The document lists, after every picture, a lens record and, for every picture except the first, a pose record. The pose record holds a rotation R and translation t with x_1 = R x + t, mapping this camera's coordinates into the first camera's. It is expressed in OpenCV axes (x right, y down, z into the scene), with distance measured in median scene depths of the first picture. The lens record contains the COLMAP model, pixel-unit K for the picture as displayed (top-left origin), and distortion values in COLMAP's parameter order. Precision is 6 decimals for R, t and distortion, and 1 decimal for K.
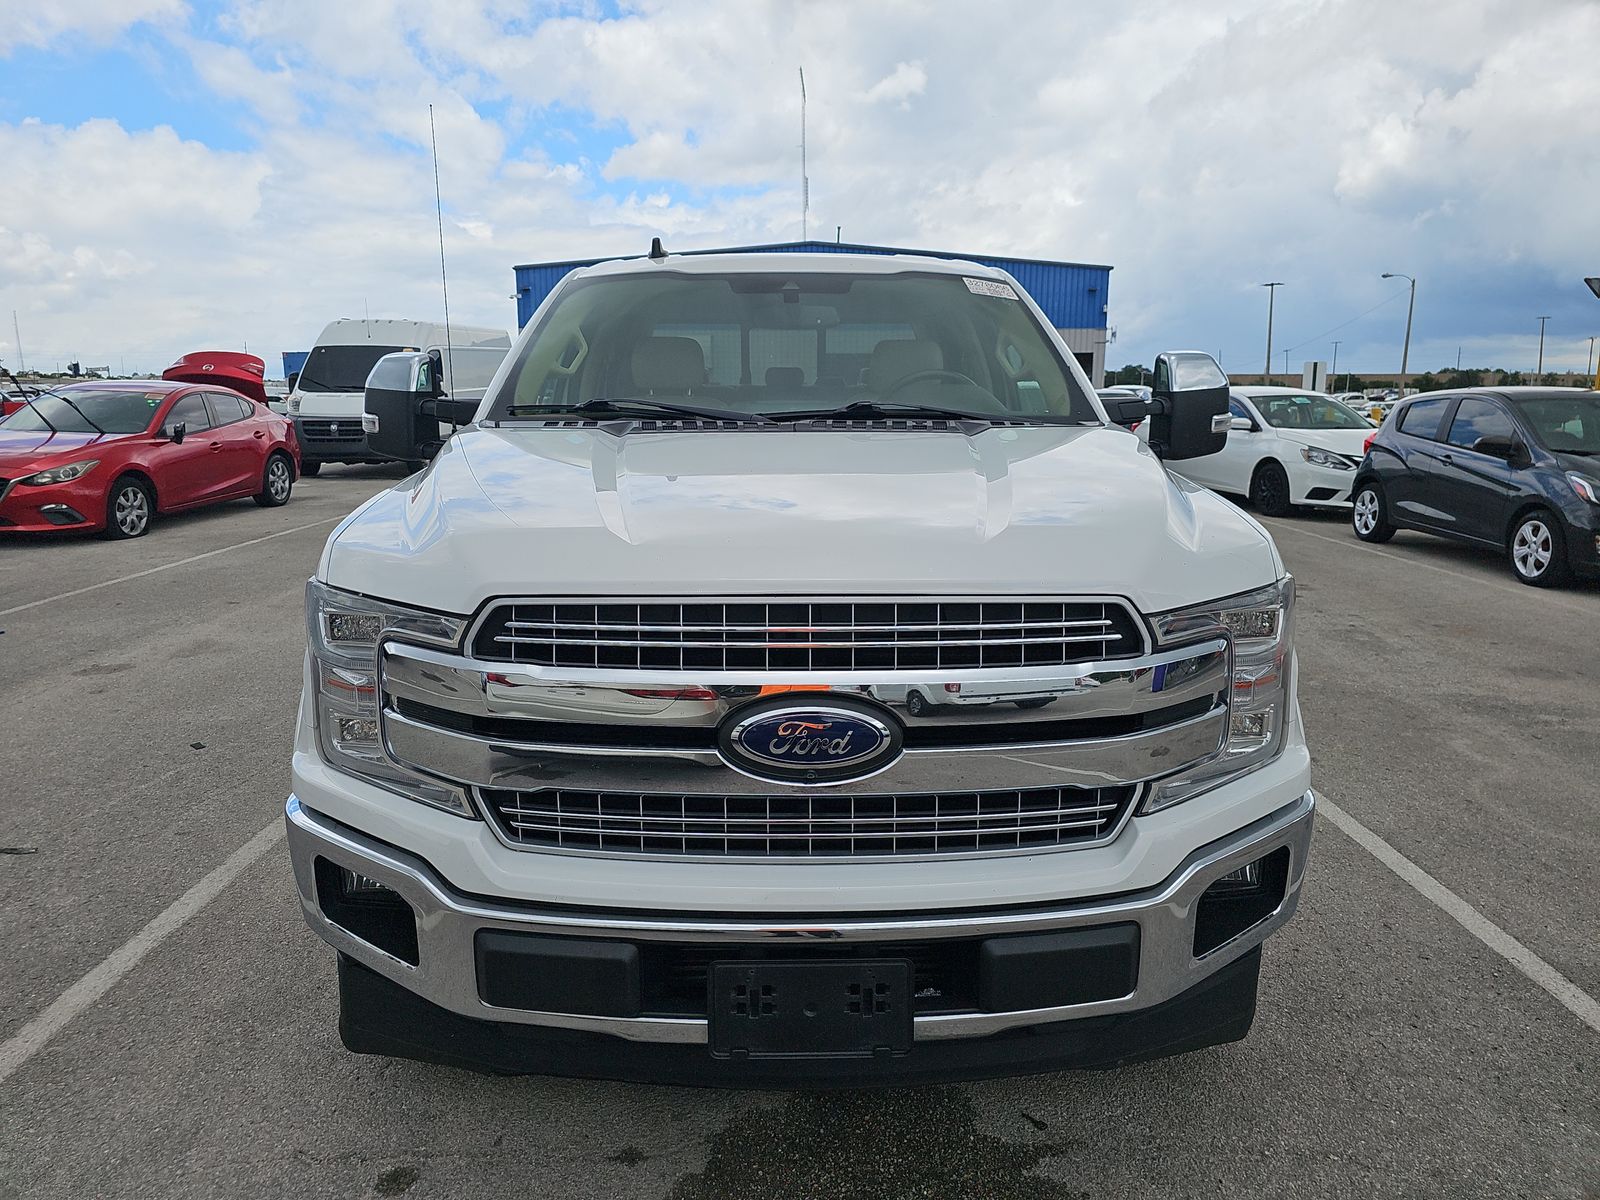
lens RADIAL K [[1083.7, 0, 780.5], [0, 1083.7, 631.3], [0, 0, 1]] dist [0.054042, -0.083675]
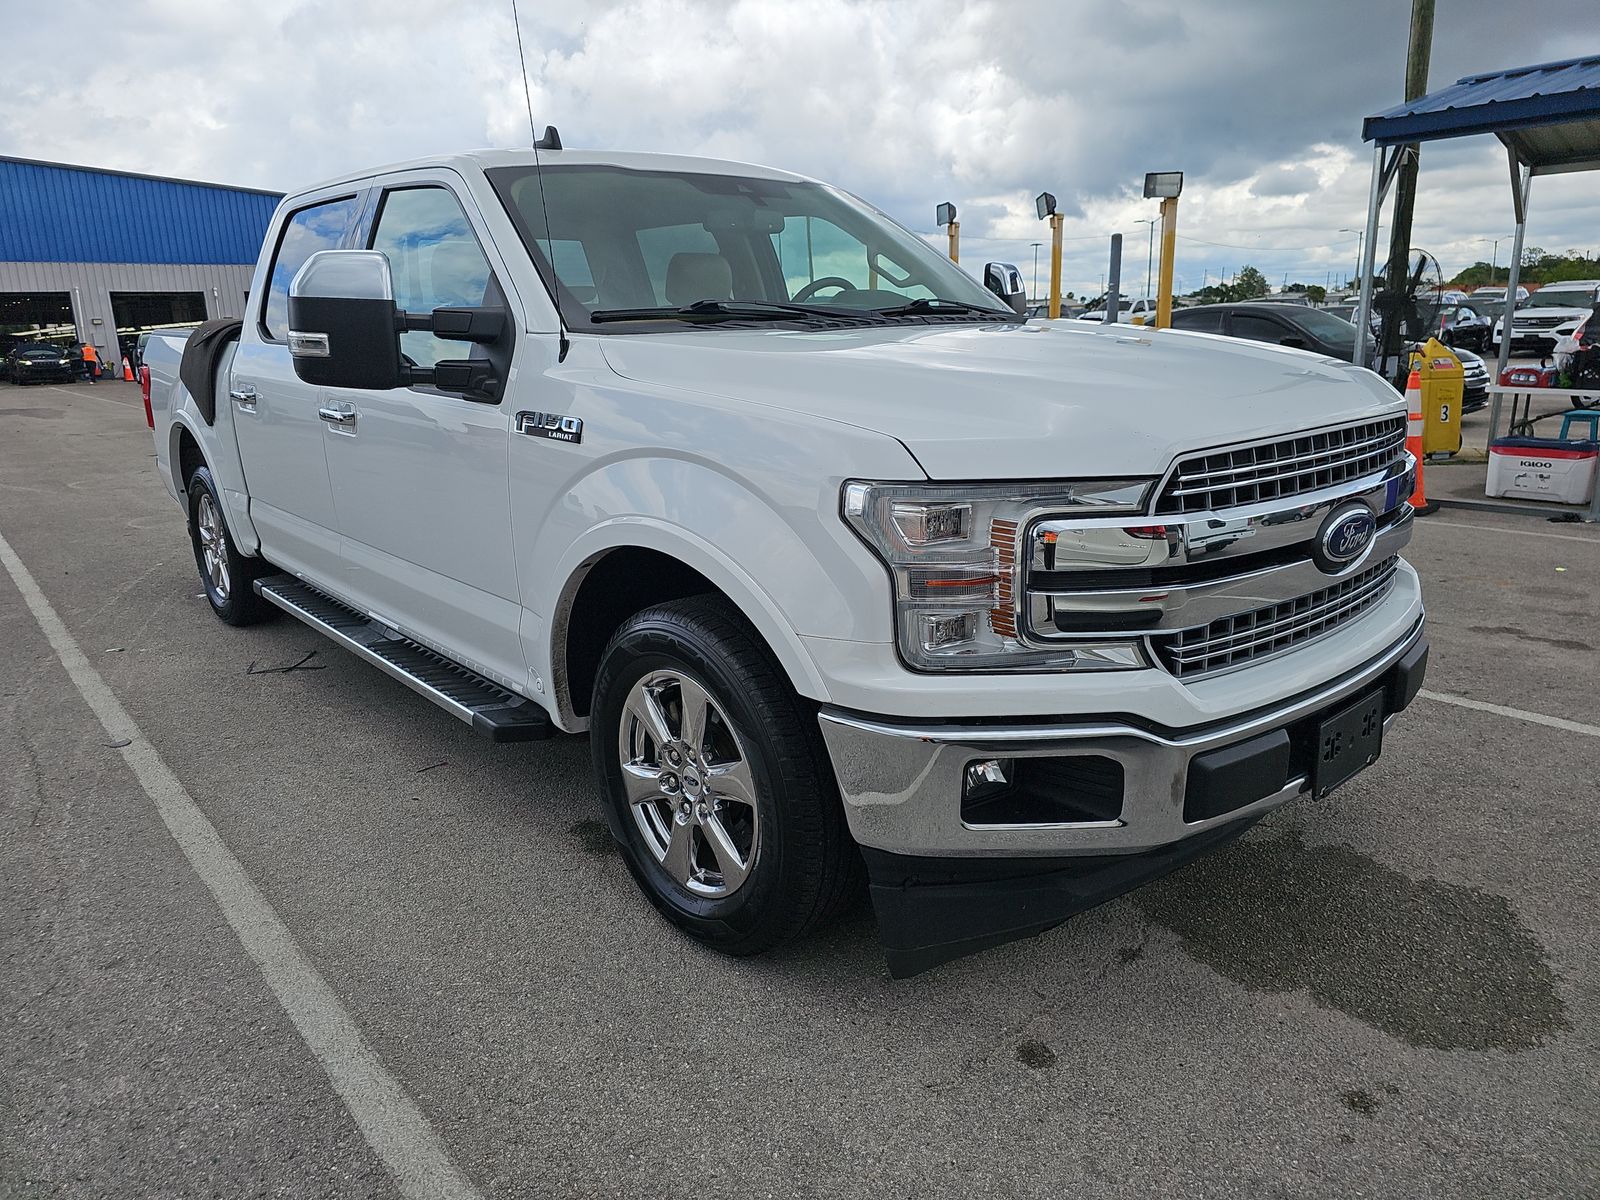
lens RADIAL K [[1084.1, 0, 796.0], [0, 1084.1, 621.7], [0, 0, 1]] dist [0.026554, -0.024075]
pose [[0.751020, -0.190849, 0.632096, -1.066893], [0.164127, 0.981229, 0.101257, -0.033889], [-0.639556, 0.027698, 0.768246, 0.343916]]
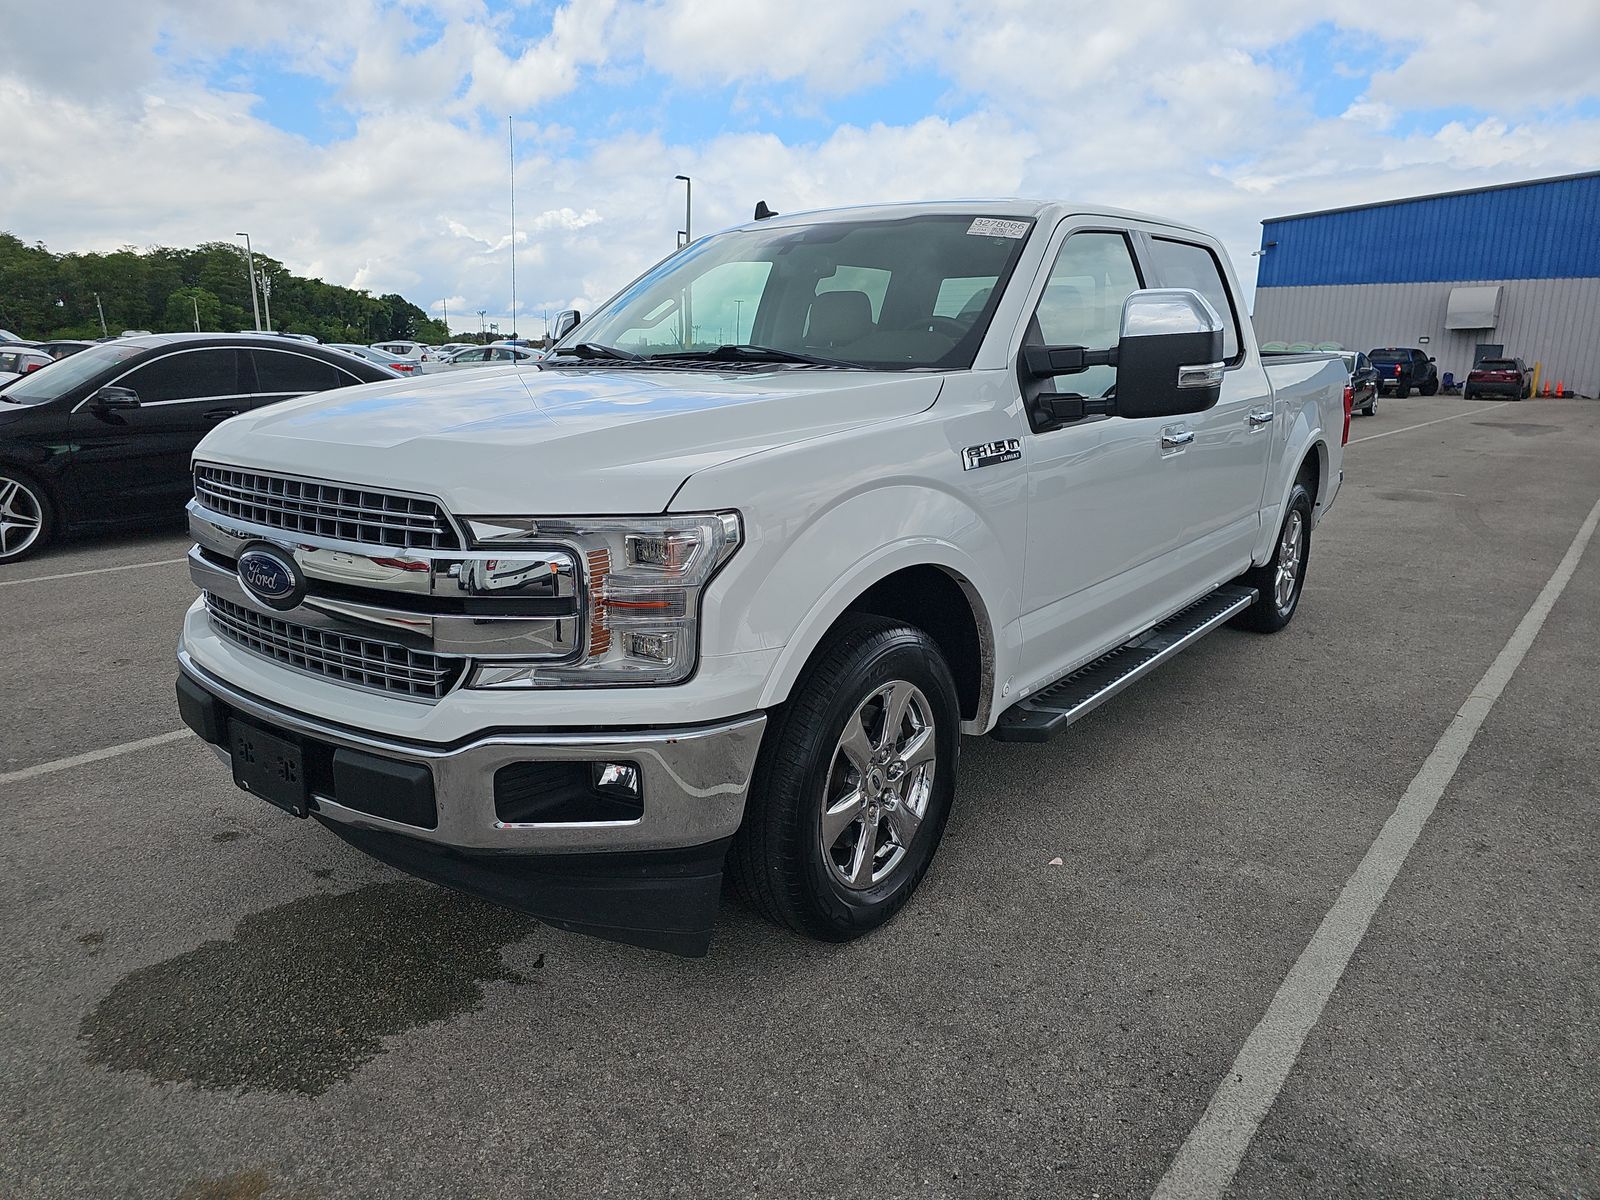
lens RADIAL K [[1083.7, 0, 780.5], [0, 1083.7, 631.3], [0, 0, 1]] dist [0.054042, -0.083675]
pose [[0.764417, 0.160760, -0.624357, 1.168173], [-0.142206, 0.986605, 0.079926, -0.029058], [0.628843, 0.027691, 0.777039, 0.265355]]
